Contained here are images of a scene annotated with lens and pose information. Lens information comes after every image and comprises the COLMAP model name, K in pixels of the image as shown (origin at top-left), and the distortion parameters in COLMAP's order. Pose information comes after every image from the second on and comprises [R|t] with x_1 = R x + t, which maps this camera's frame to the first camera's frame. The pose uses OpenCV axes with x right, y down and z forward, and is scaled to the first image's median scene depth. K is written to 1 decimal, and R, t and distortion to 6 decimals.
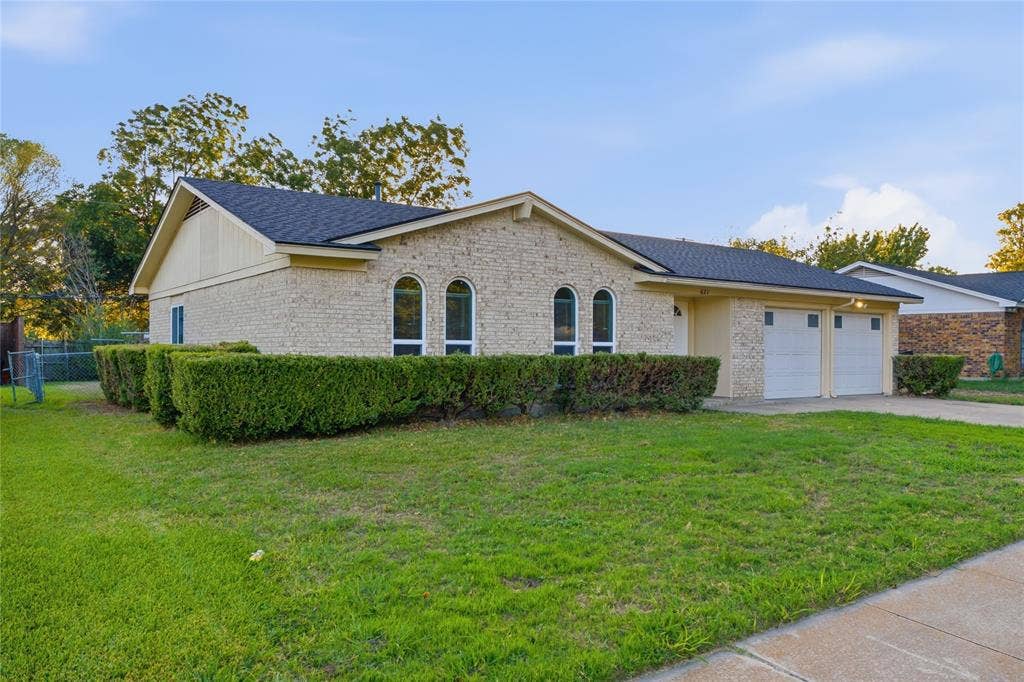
lens RADIAL K [[684.9, 0, 512.5], [0, 684.9, 338.8], [0, 0, 1]] dist [0.019190, -0.000566]
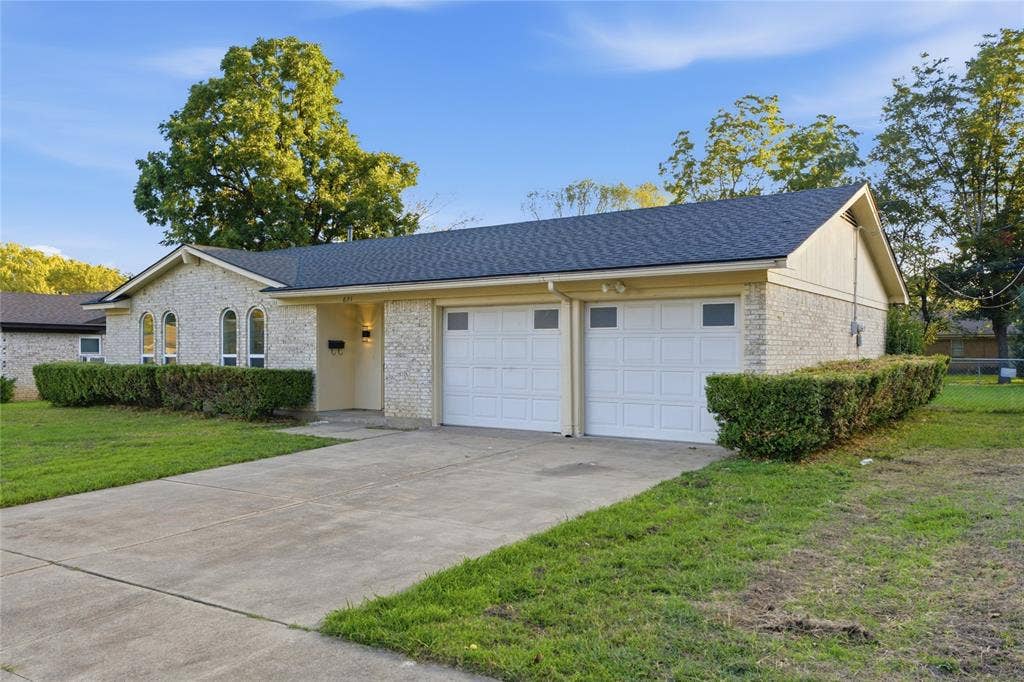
lens RADIAL K [[795.7, 0, 501.9], [0, 795.7, 342.9], [0, 0, 1]] dist [-0.011907, 0.002728]
pose [[0.379541, -0.022313, -0.924906, 1.458728], [0.011071, 0.999747, -0.019576, 0.015272], [0.925109, -0.002810, 0.379692, 0.843491]]
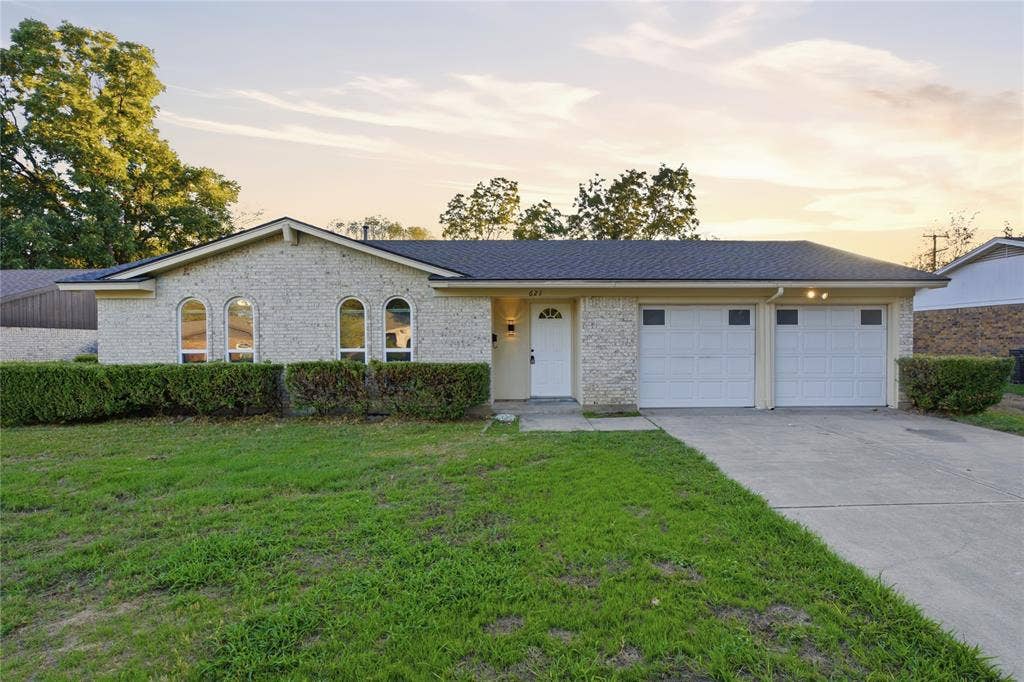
lens RADIAL K [[506.6, 0, 516.9], [0, 506.6, 345.5], [0, 0, 1]] dist [-0.015909, 0.001512]
pose [[0.855451, -0.017544, -0.517587, 0.668176], [0.019658, 0.999806, -0.001399, 0.004965], [0.517511, -0.008978, 0.855629, 0.413189]]
